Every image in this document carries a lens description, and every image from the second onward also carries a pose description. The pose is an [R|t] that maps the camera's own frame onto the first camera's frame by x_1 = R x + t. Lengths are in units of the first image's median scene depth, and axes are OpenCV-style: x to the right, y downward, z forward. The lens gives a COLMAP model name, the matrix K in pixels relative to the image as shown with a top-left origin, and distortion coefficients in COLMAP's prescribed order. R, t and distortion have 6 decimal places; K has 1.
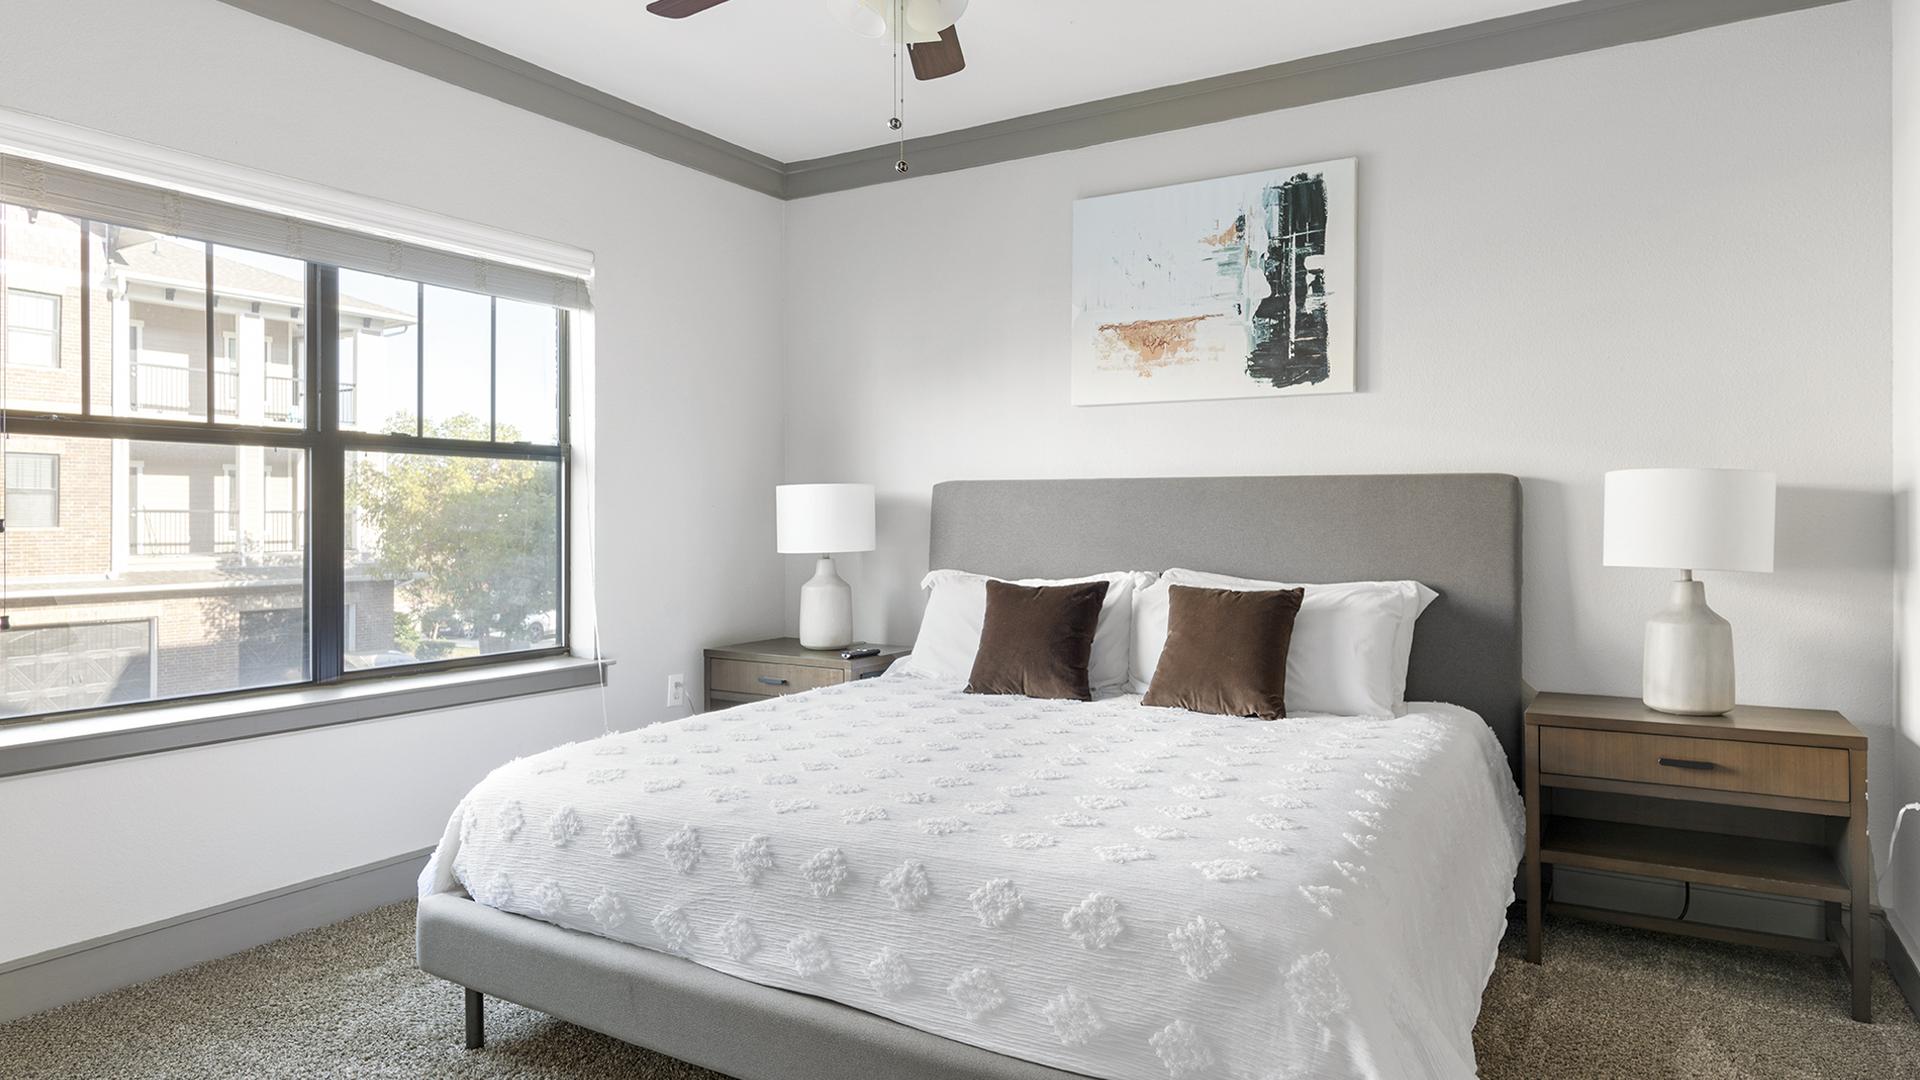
lens RADIAL K [[1110.7, 0, 972.7], [0, 1110.7, 524.1], [0, 0, 1]] dist [-0.004809, 0.002225]
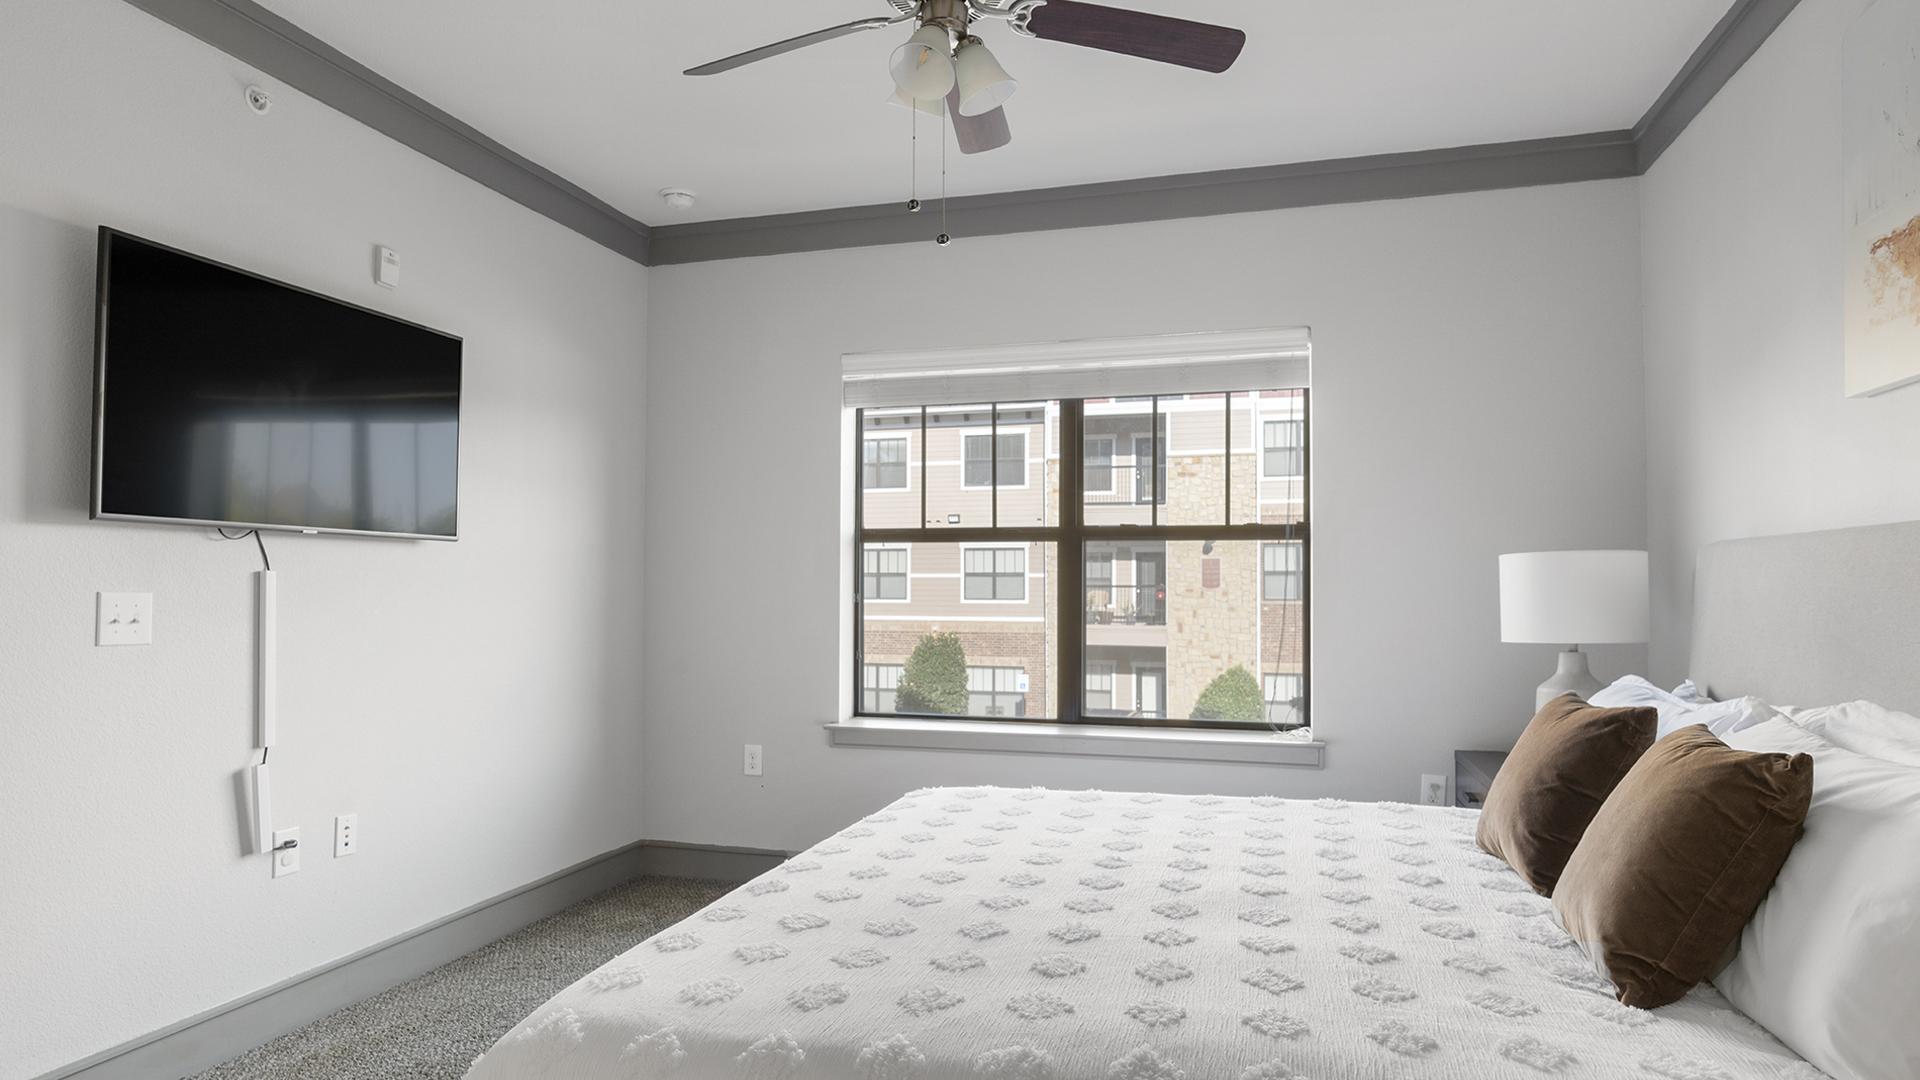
lens RADIAL K [[1110.7, 0, 963.7], [0, 1110.7, 544.9], [0, 0, 1]] dist [-0.004809, 0.002225]
pose [[0.263549, -0.039766, -0.963826, 0.571418], [-0.012656, 0.998921, -0.044674, -0.002087], [0.964563, 0.023972, 0.262761, 0.479232]]
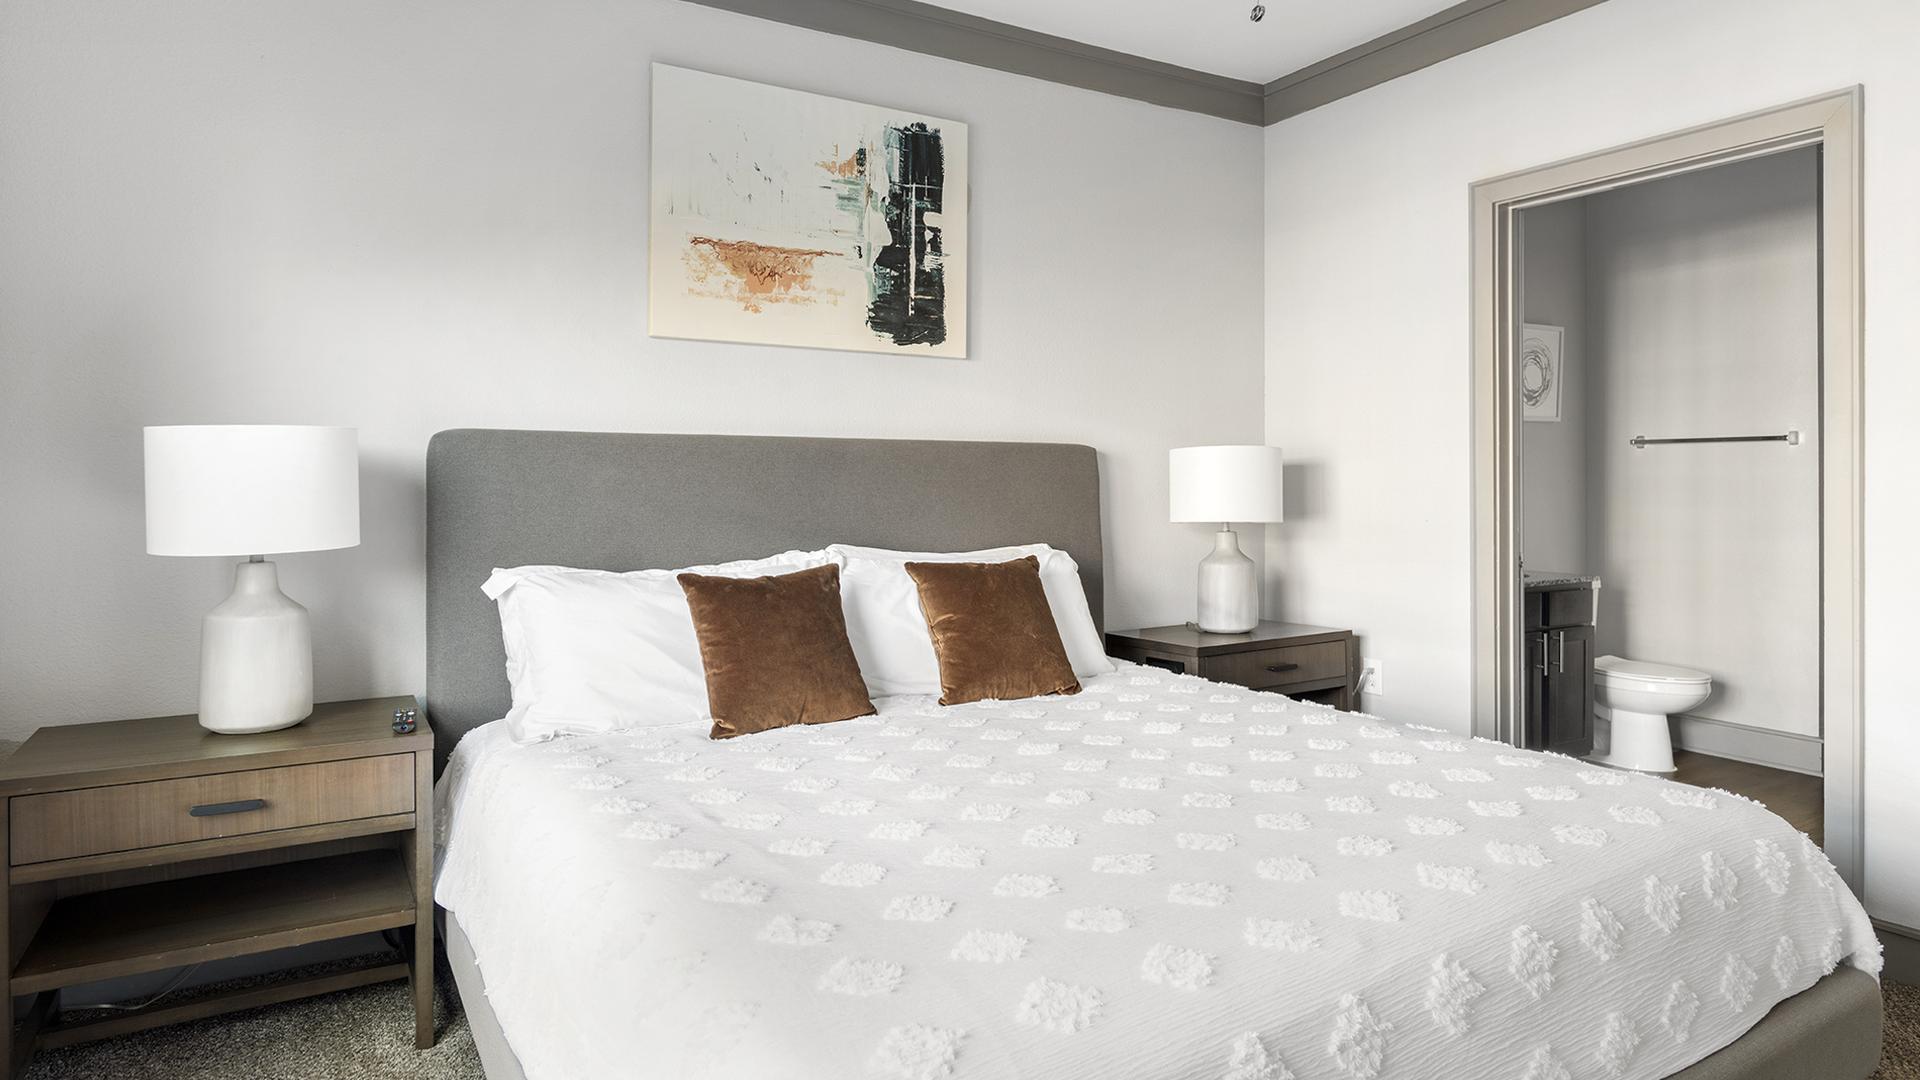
lens RADIAL K [[1110.7, 0, 966.9], [0, 1110.7, 475.4], [0, 0, 1]] dist [-0.004809, 0.002225]
pose [[0.481104, 0.001453, 0.876662, -0.522352], [0.003371, 0.999988, -0.003508, -0.010350], [-0.876657, 0.004643, 0.481094, 0.512059]]
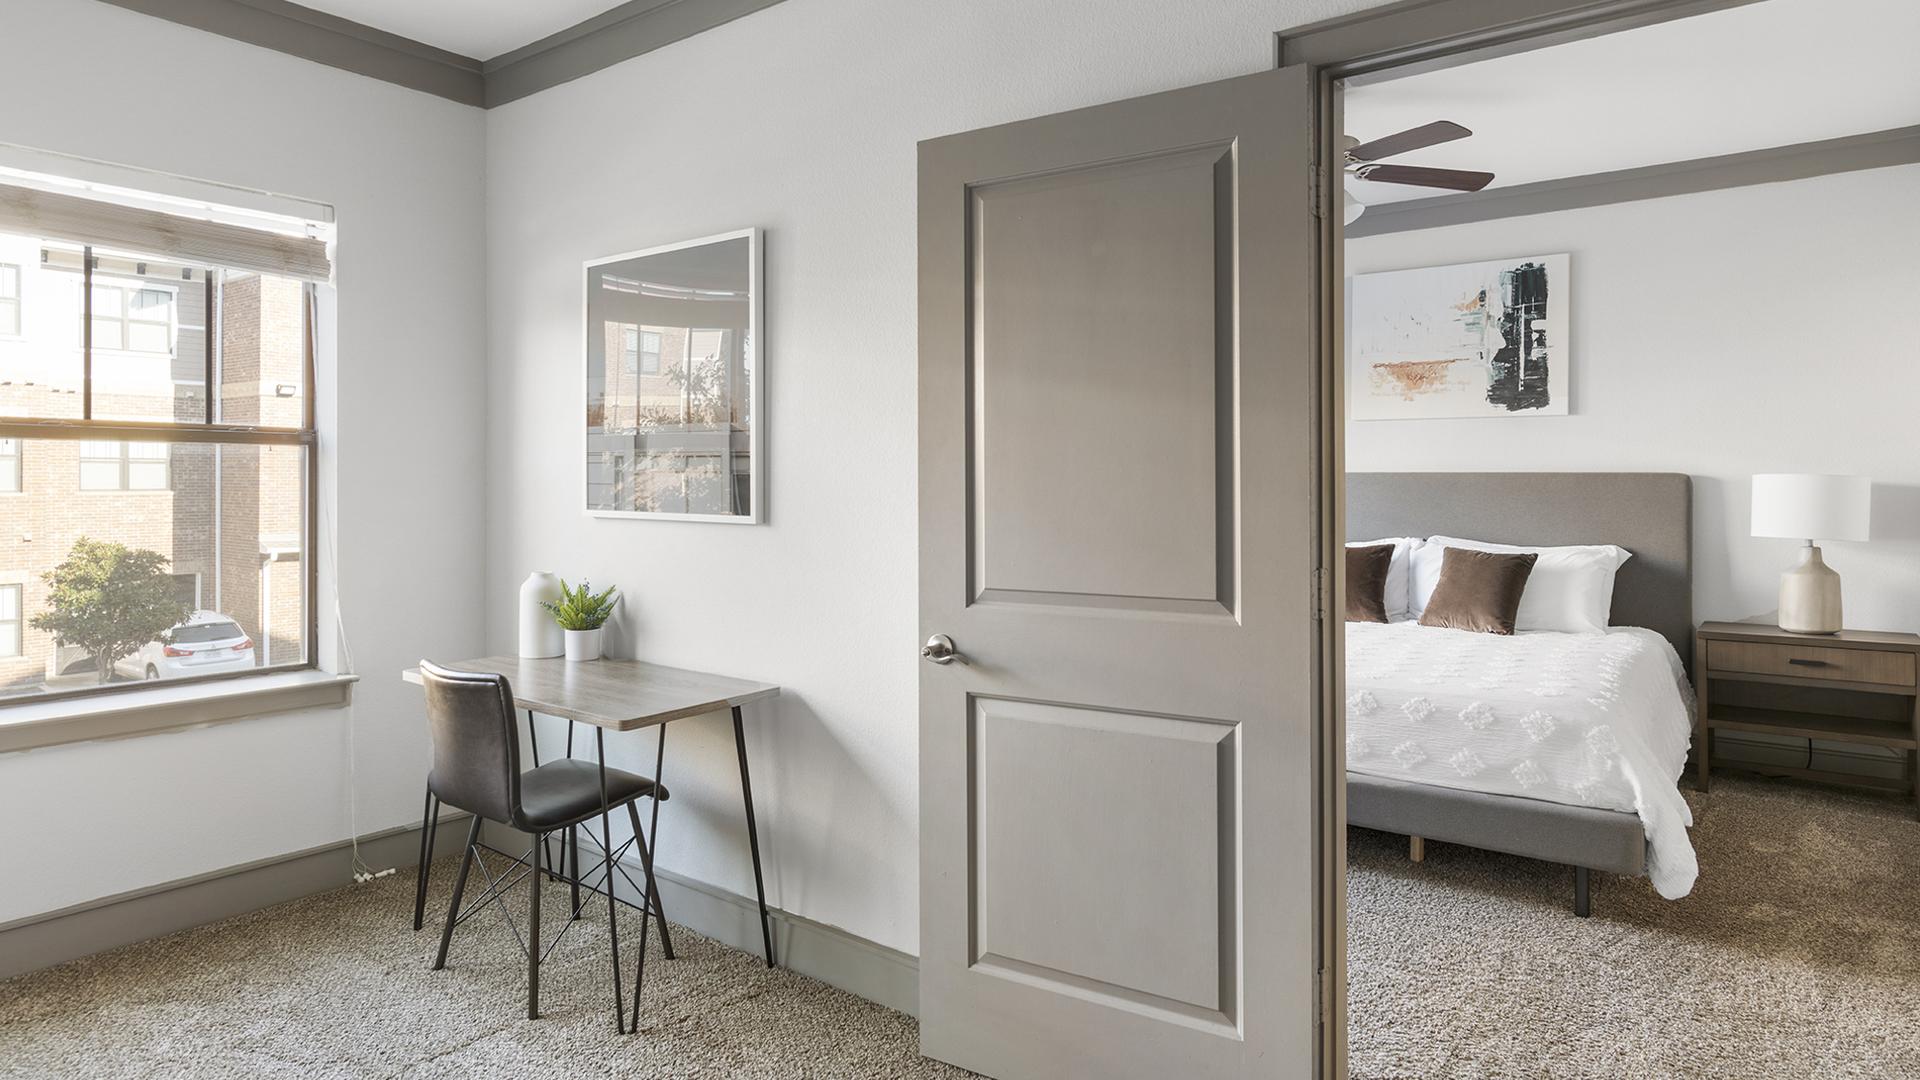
lens RADIAL K [[1110.7, 0, 964.9], [0, 1110.7, 483.0], [0, 0, 1]] dist [-0.004809, 0.002225]
pose [[0.994962, 0.001584, -0.100242, -0.291212], [-0.001799, 0.999996, -0.002061, -0.025281], [0.100239, 0.002231, 0.994961, -0.514121]]
